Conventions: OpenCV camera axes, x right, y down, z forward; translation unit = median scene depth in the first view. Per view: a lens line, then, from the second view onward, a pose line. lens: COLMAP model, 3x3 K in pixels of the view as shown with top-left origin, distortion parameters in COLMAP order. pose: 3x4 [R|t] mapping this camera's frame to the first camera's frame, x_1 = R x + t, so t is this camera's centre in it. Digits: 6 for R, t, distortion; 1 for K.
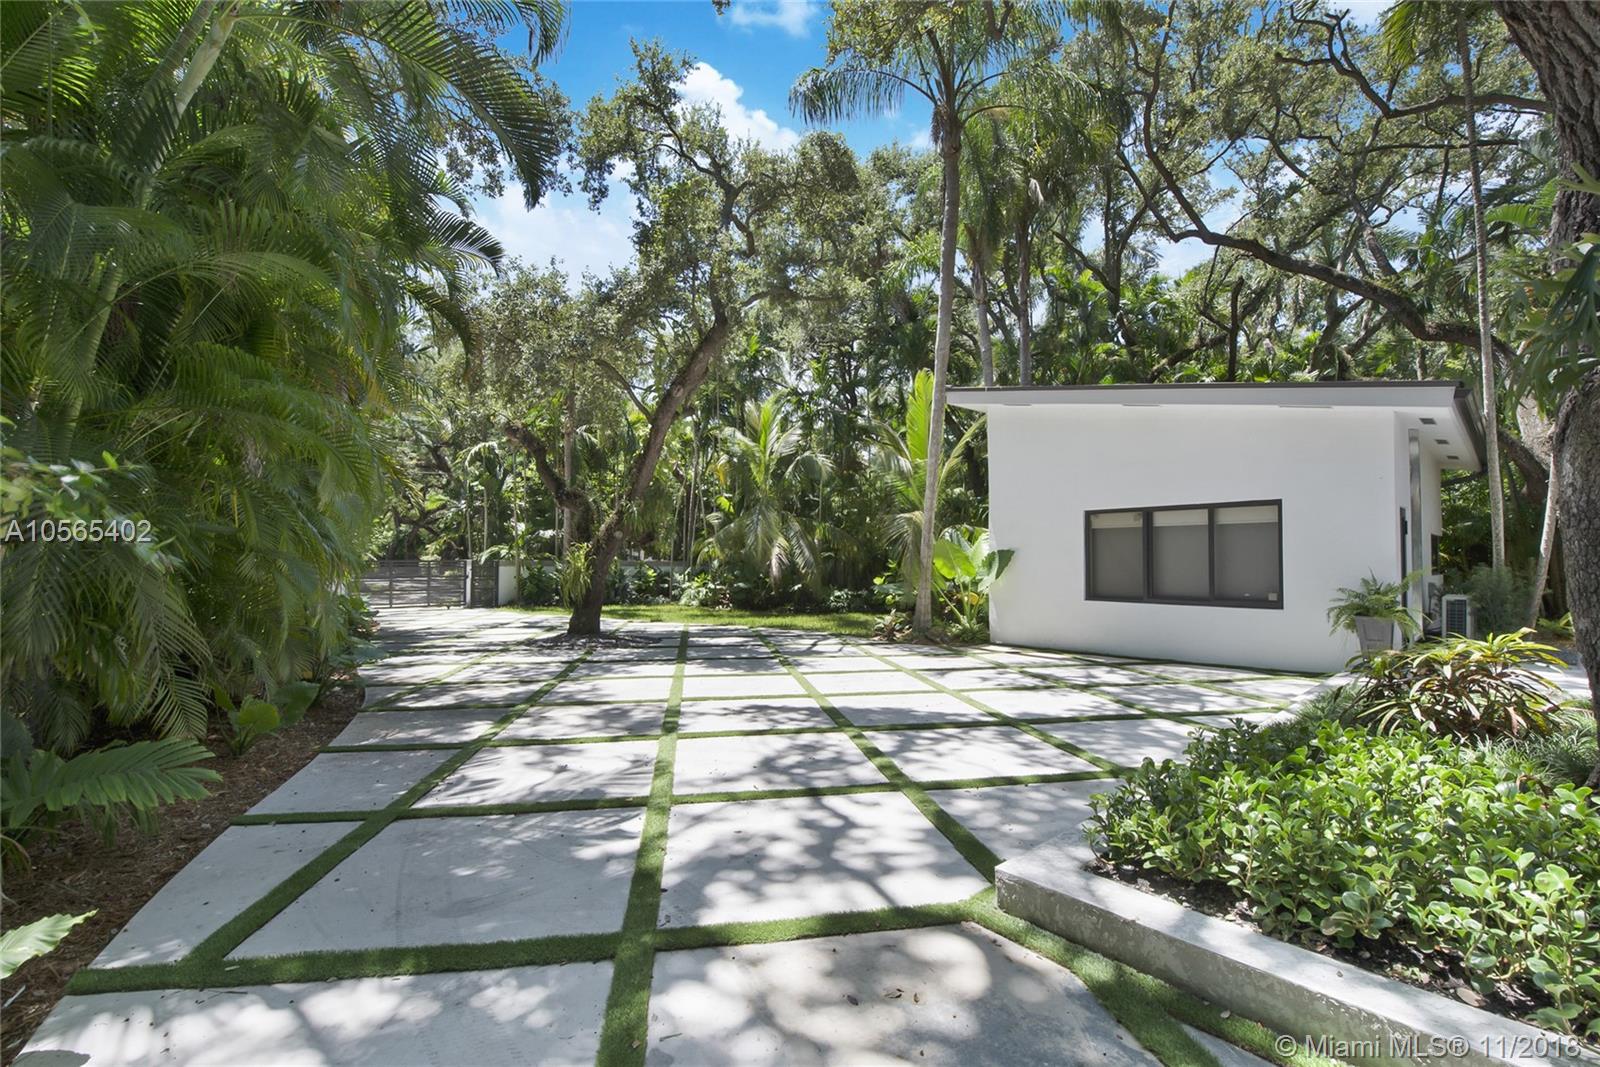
lens RADIAL K [[641.1, 0, 800.0], [0, 641.1, 541.8], [0, 0, 1]] dist [-0.009273, -0.001155]
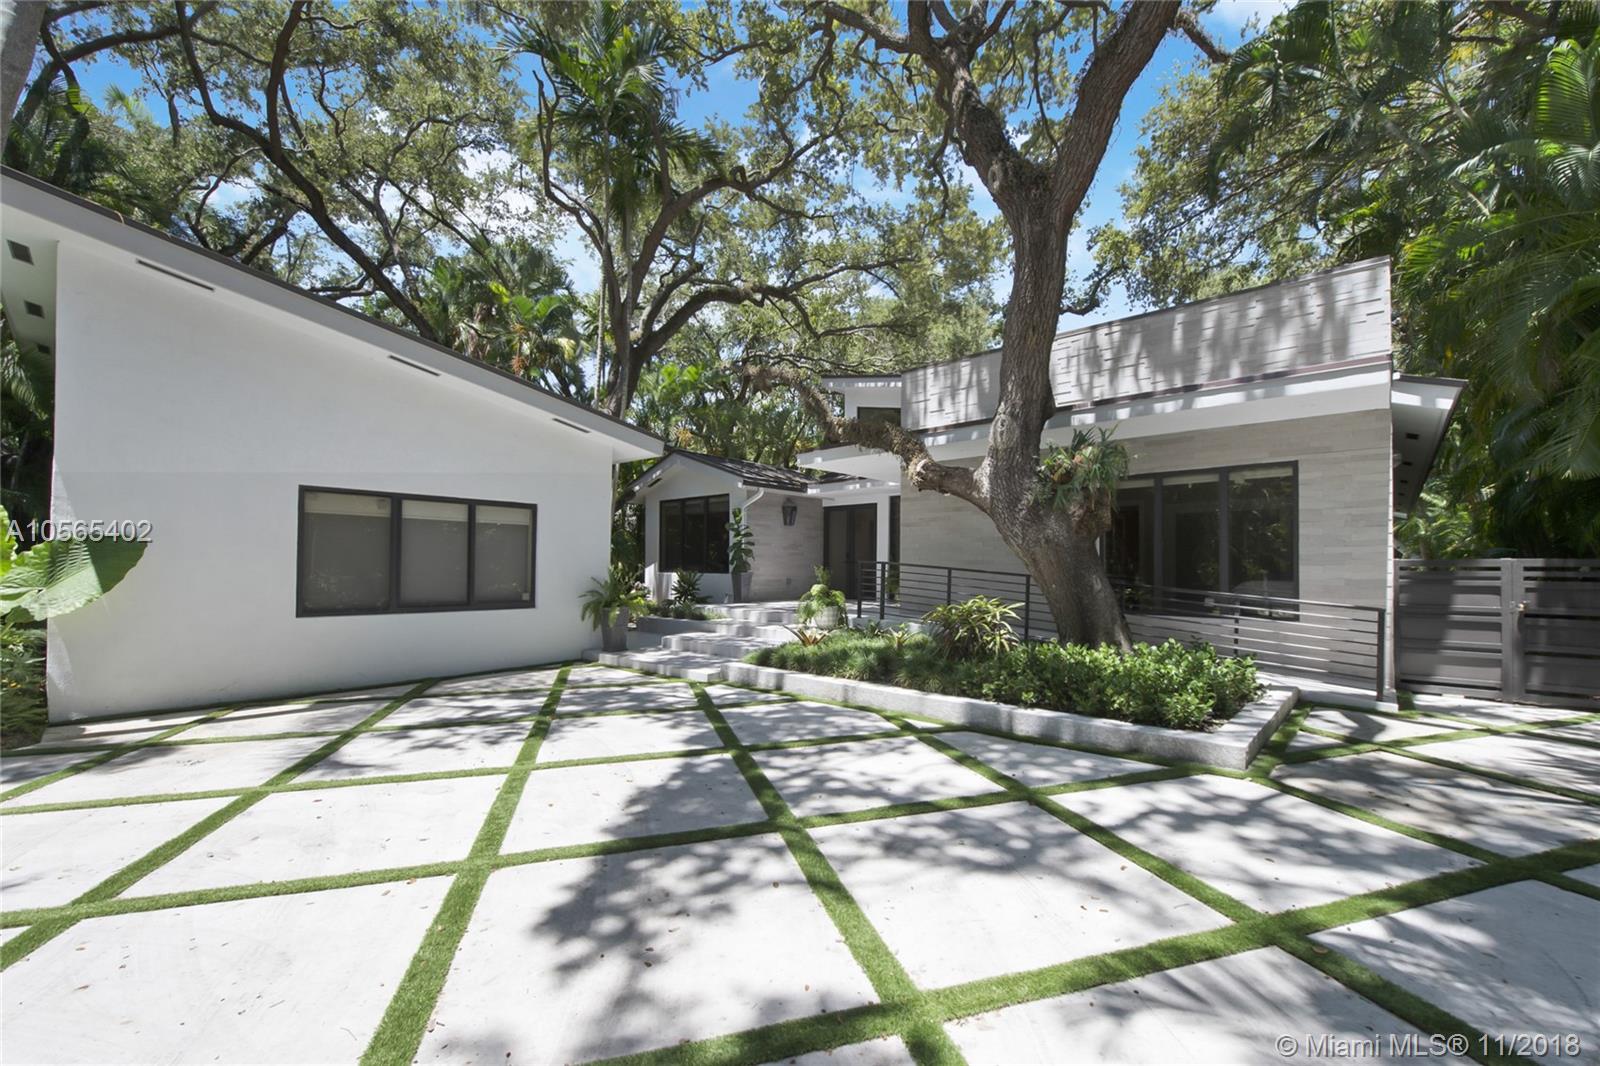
lens RADIAL K [[641.1, 0, 795.4], [0, 641.1, 568.5], [0, 0, 1]] dist [-0.009273, -0.001155]
pose [[-0.124241, 0.002528, 0.992249, -0.668869], [-0.036779, 0.999298, -0.007151, 0.058643], [-0.991570, -0.037382, -0.124061, 1.315262]]
